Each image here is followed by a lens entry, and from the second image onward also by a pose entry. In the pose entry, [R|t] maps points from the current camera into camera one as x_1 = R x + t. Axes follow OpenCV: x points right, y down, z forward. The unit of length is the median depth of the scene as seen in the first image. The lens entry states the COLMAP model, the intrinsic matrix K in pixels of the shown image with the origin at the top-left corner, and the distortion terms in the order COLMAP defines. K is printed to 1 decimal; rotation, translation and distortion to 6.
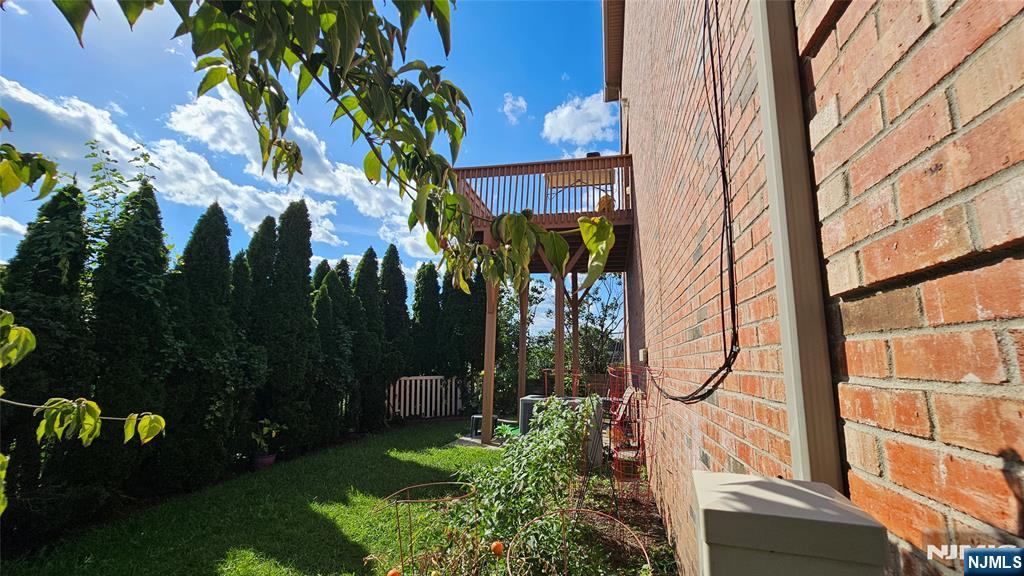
lens RADIAL K [[422.1, 0, 515.1], [0, 422.1, 288.5], [0, 0, 1]] dist [-0.000546, -0.000663]
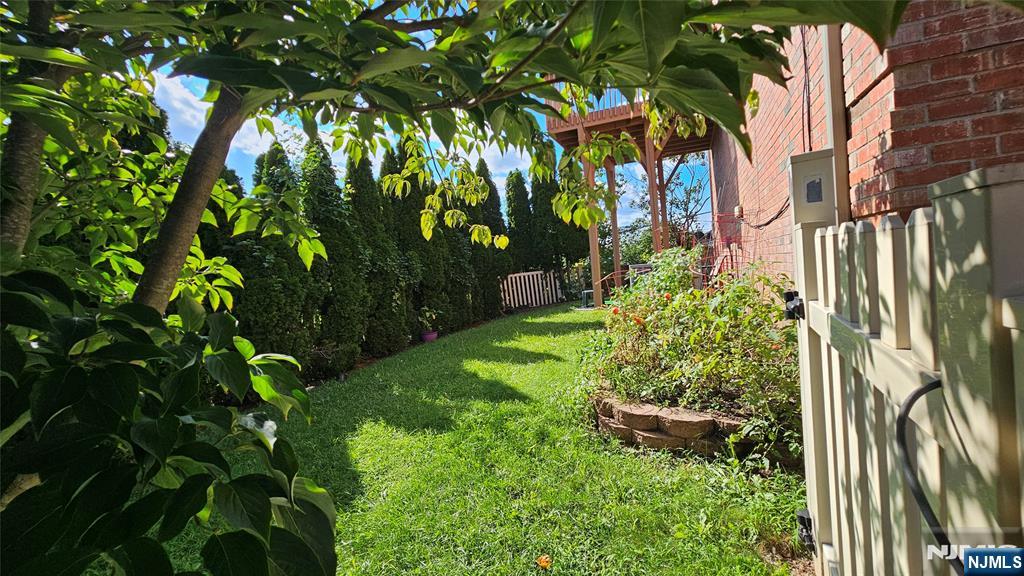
lens RADIAL K [[422.1, 0, 510.0], [0, 422.1, 289.6], [0, 0, 1]] dist [-0.000546, -0.000663]
pose [[0.978397, -0.095522, -0.183342, -0.073321], [0.132020, 0.971160, 0.198541, 0.026956], [0.159090, -0.218457, 0.962791, -0.170250]]
